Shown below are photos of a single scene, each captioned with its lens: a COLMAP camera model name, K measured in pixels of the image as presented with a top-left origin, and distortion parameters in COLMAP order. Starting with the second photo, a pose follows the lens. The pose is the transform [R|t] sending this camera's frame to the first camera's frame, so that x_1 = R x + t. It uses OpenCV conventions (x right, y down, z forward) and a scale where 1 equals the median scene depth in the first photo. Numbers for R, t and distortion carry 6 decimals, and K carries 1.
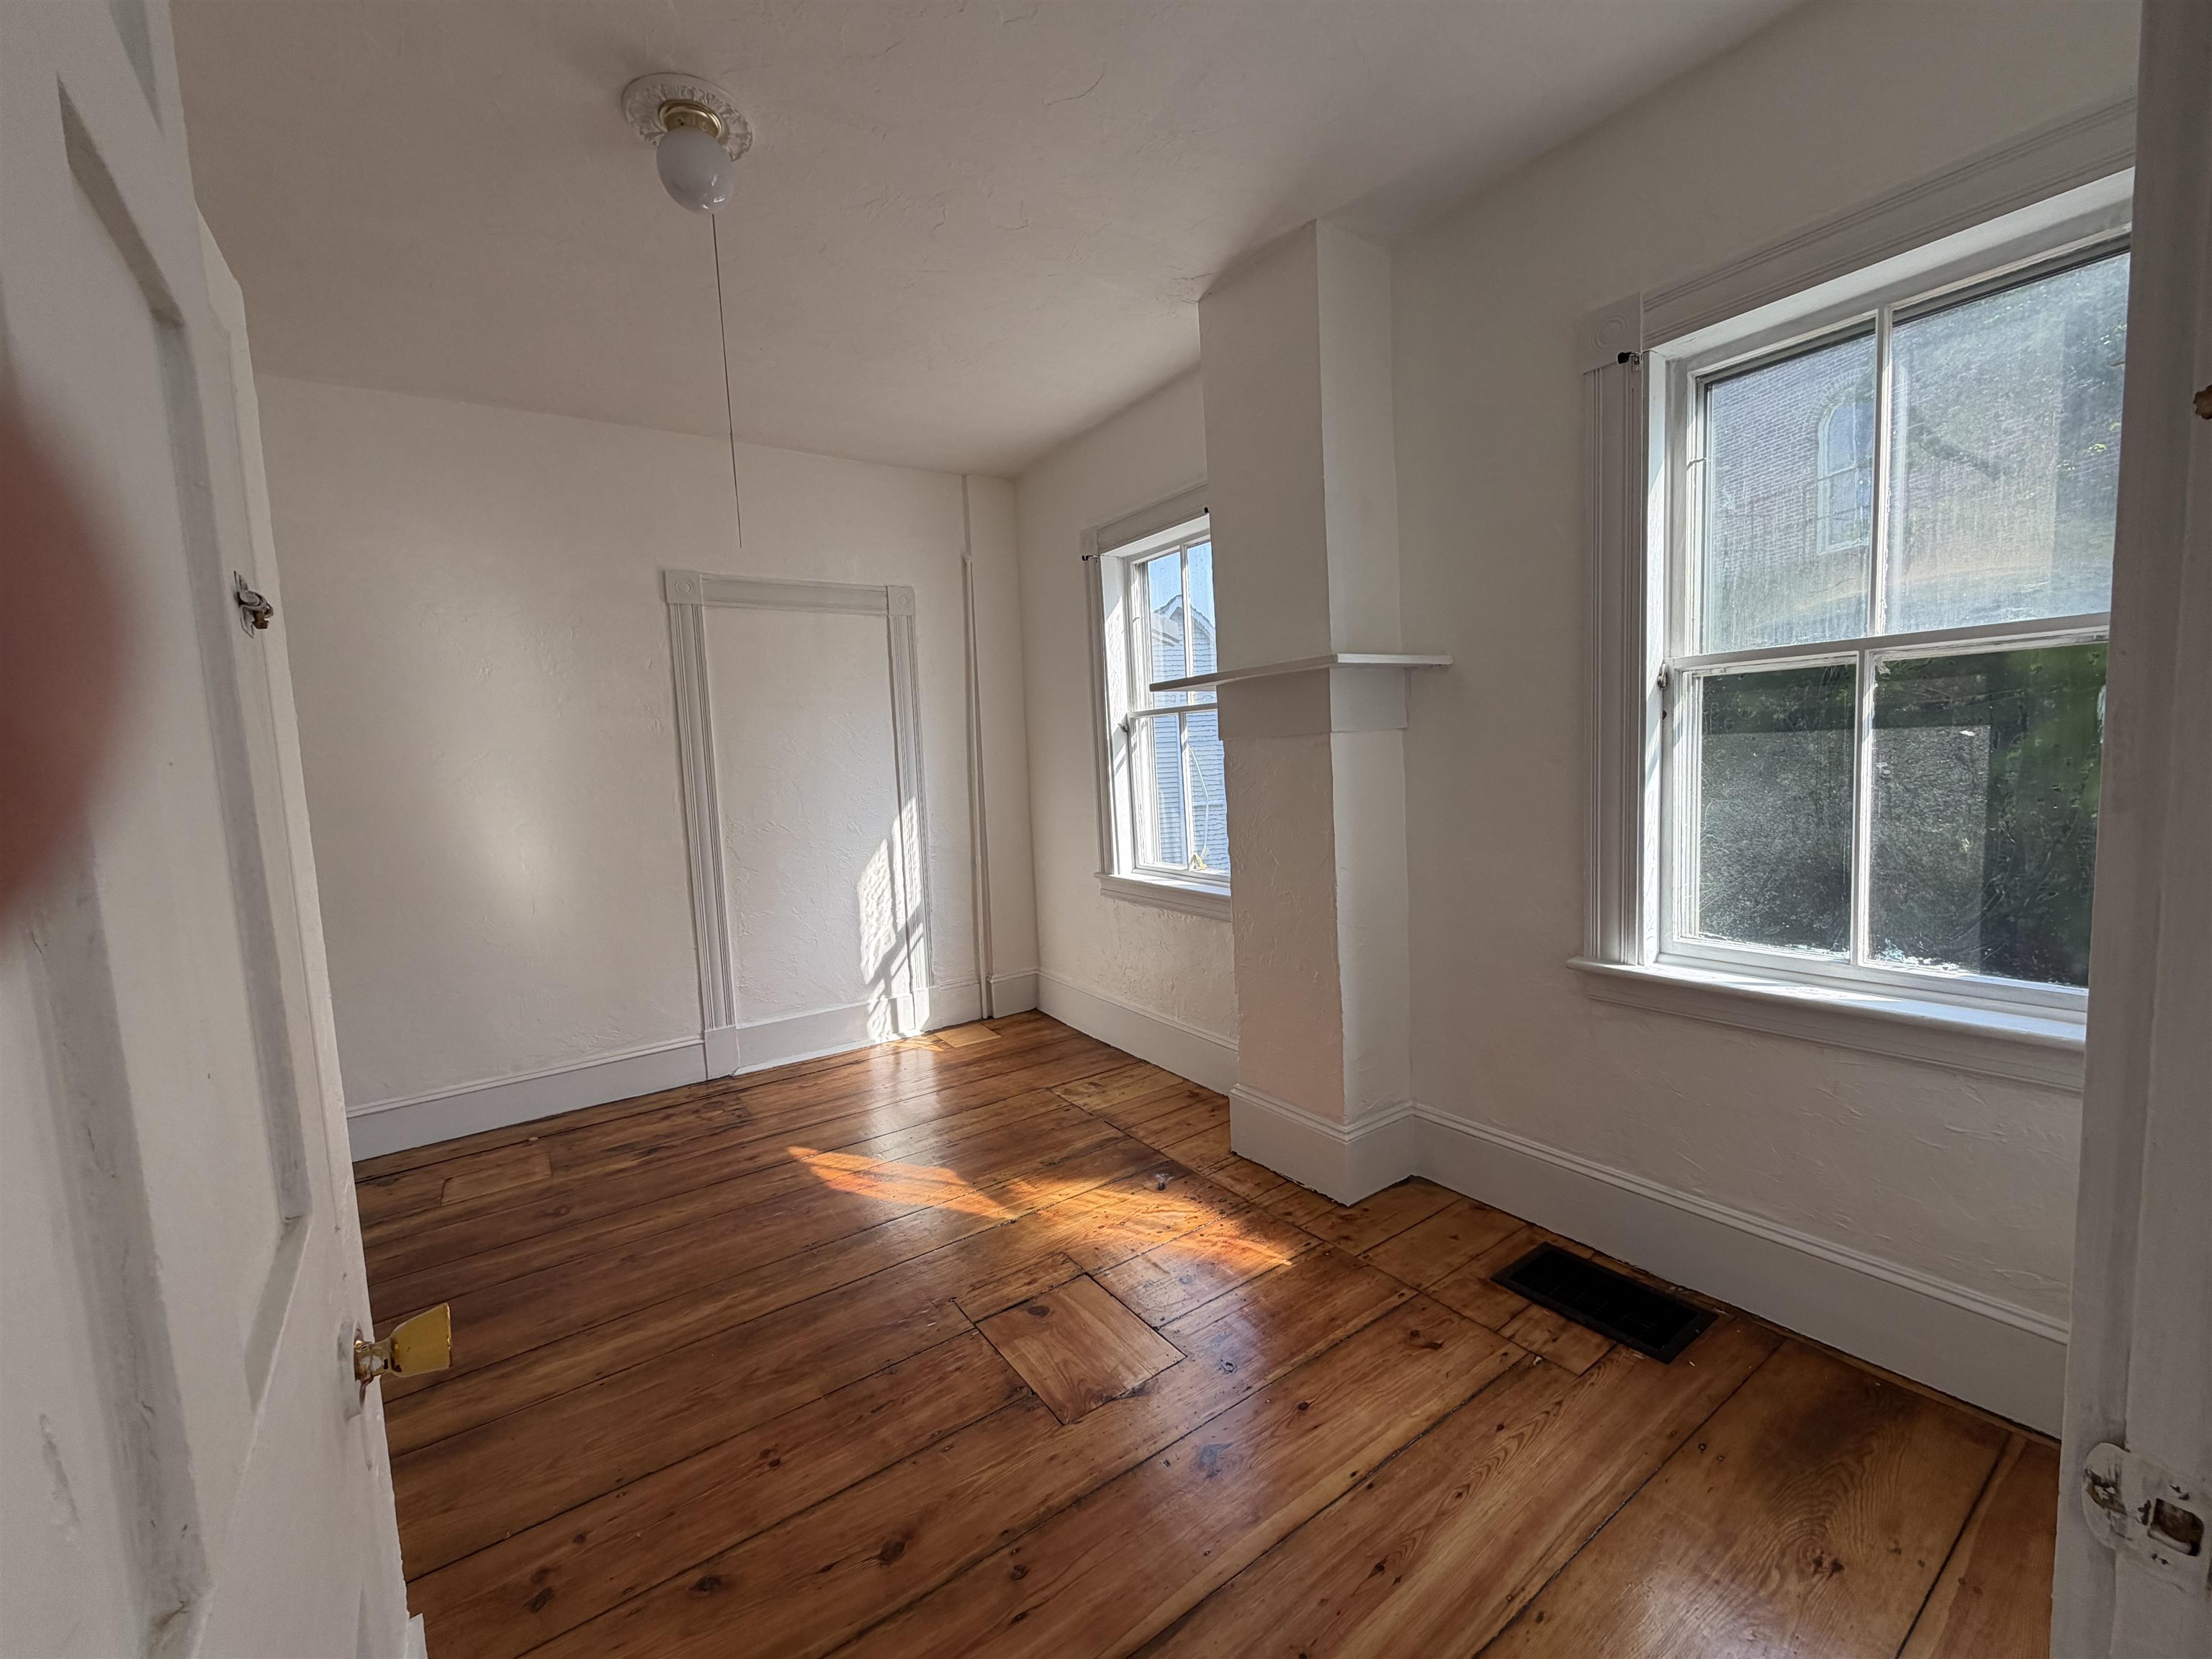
lens RADIAL K [[879.9, 0, 1096.6], [0, 879.9, 830.5], [0, 0, 1]] dist [-0.000352, 0.000584]
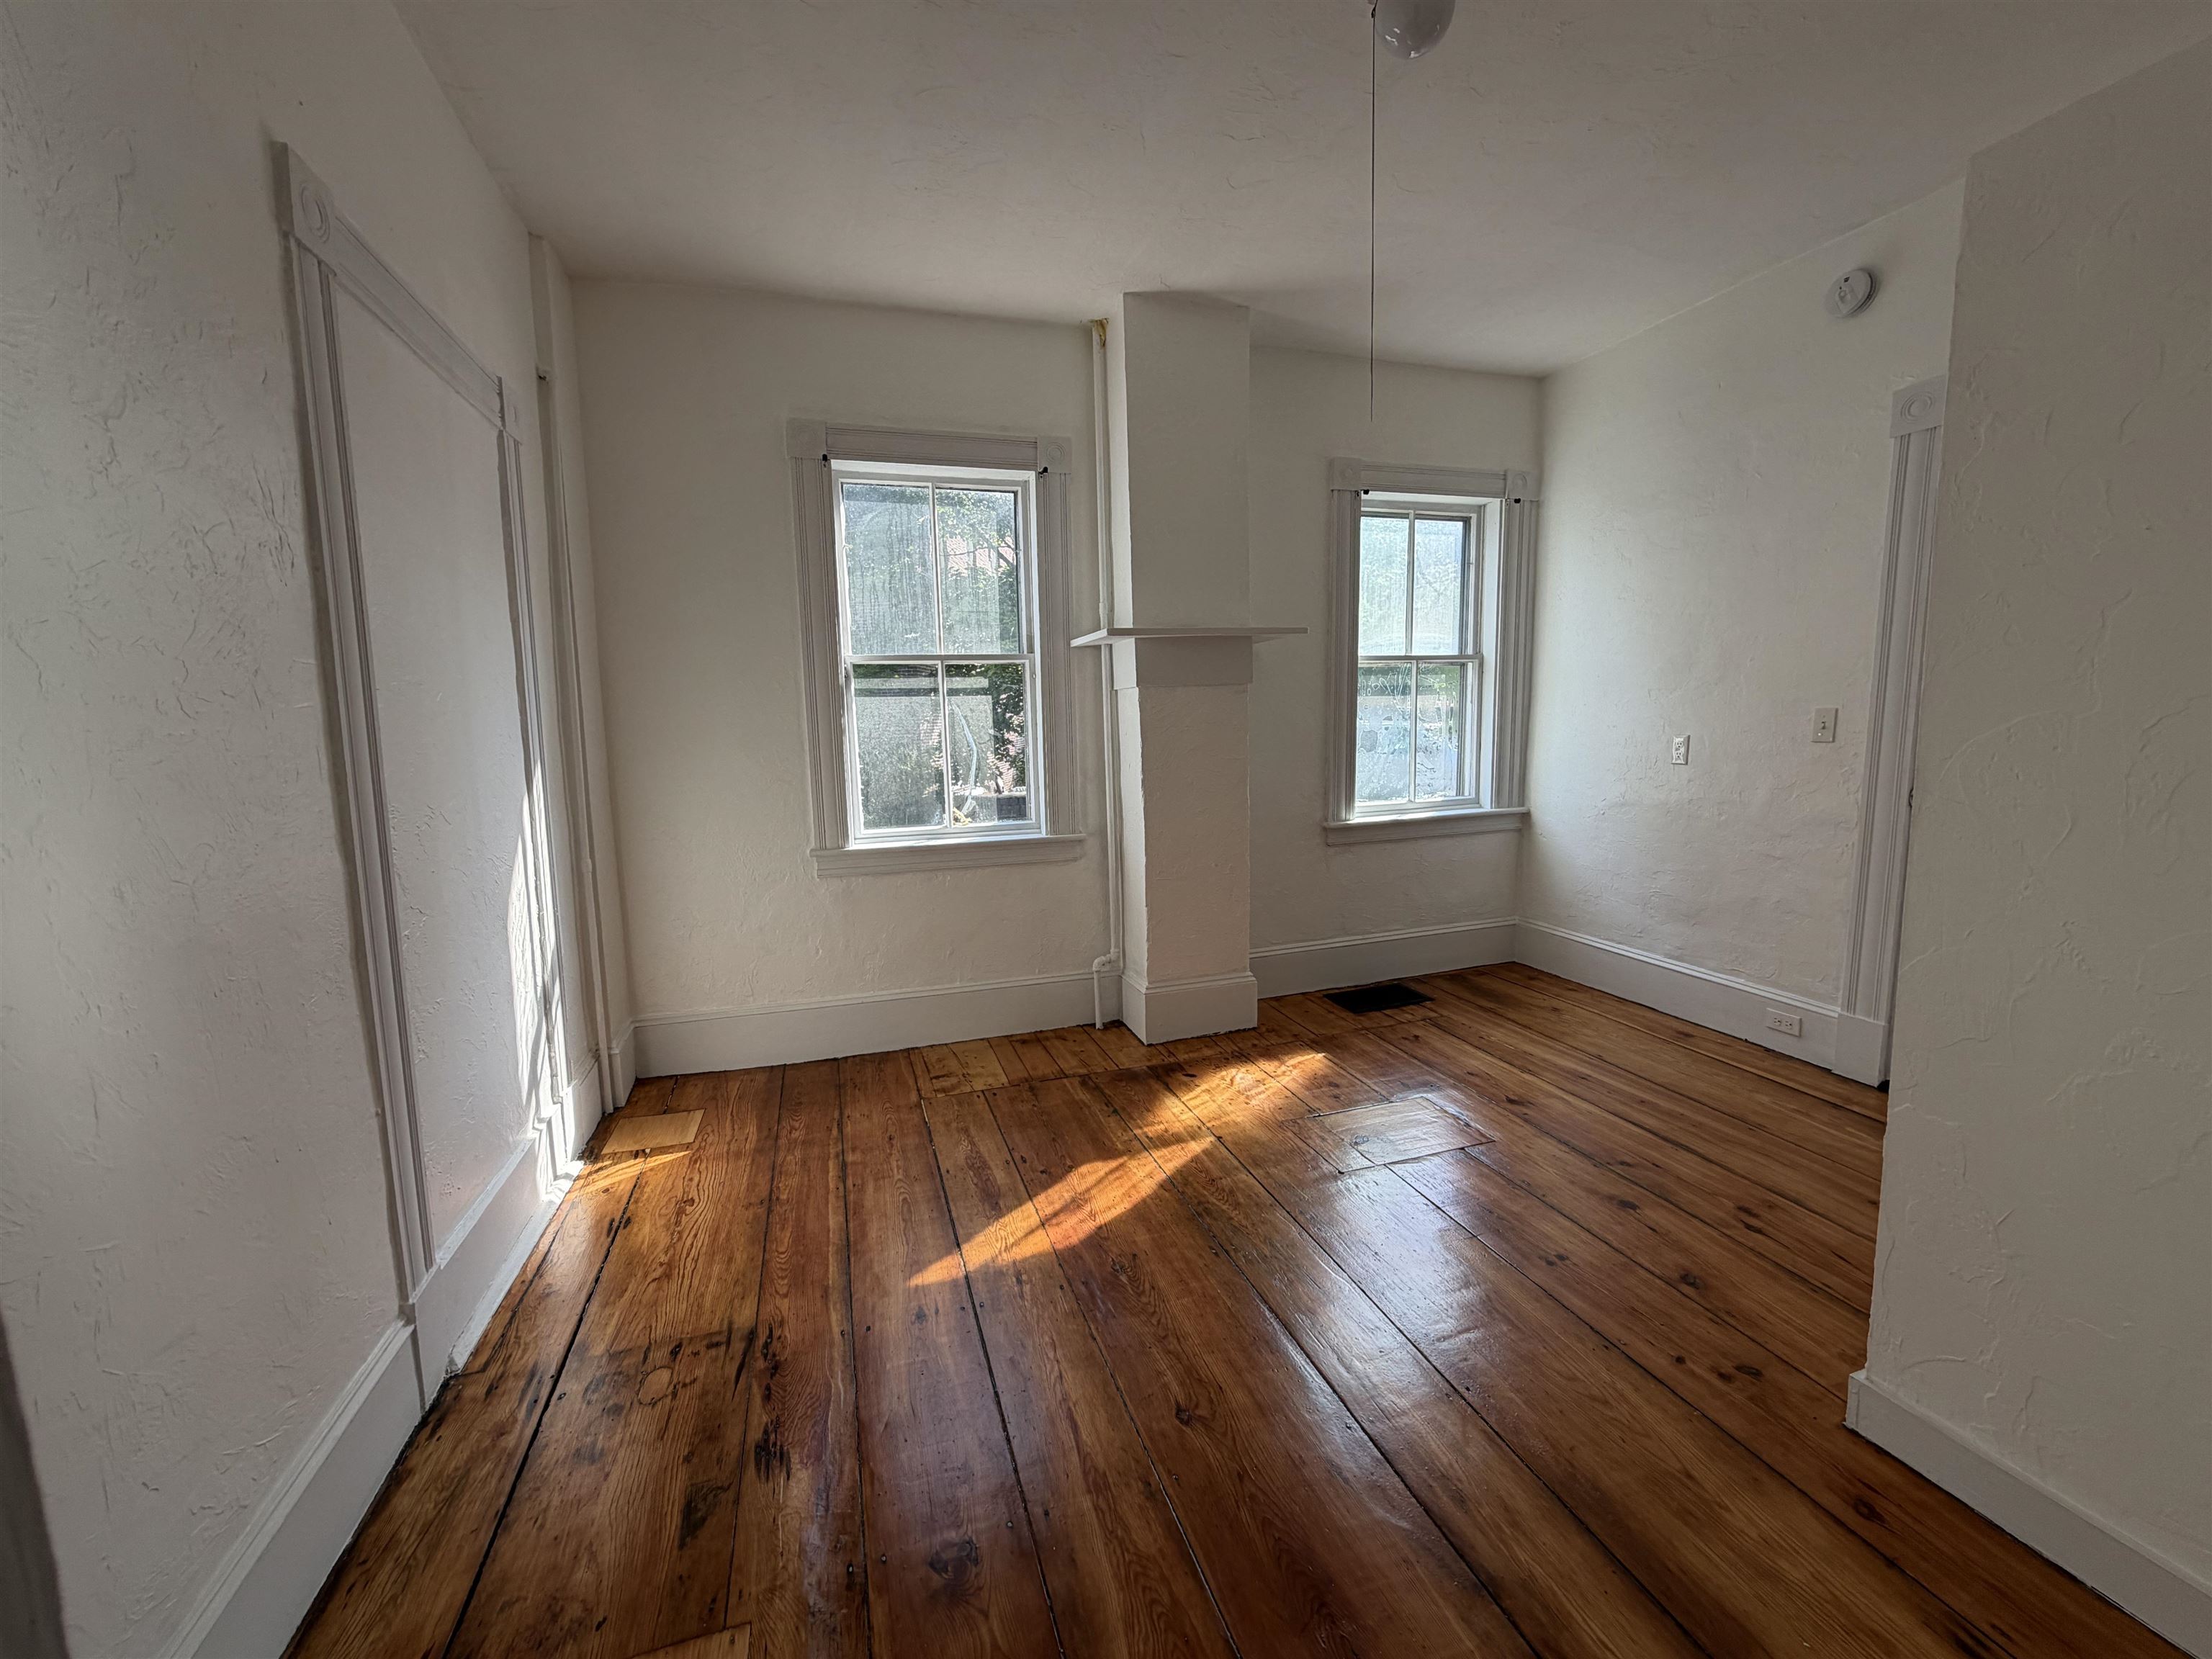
lens RADIAL K [[879.9, 0, 1096.6], [0, 879.9, 830.5], [0, 0, 1]] dist [-0.000352, 0.000584]
pose [[0.285069, -0.077580, 0.955362, -1.124975], [0.097746, 0.993876, 0.051541, 0.021355], [-0.953510, 0.078690, 0.290906, 0.836907]]
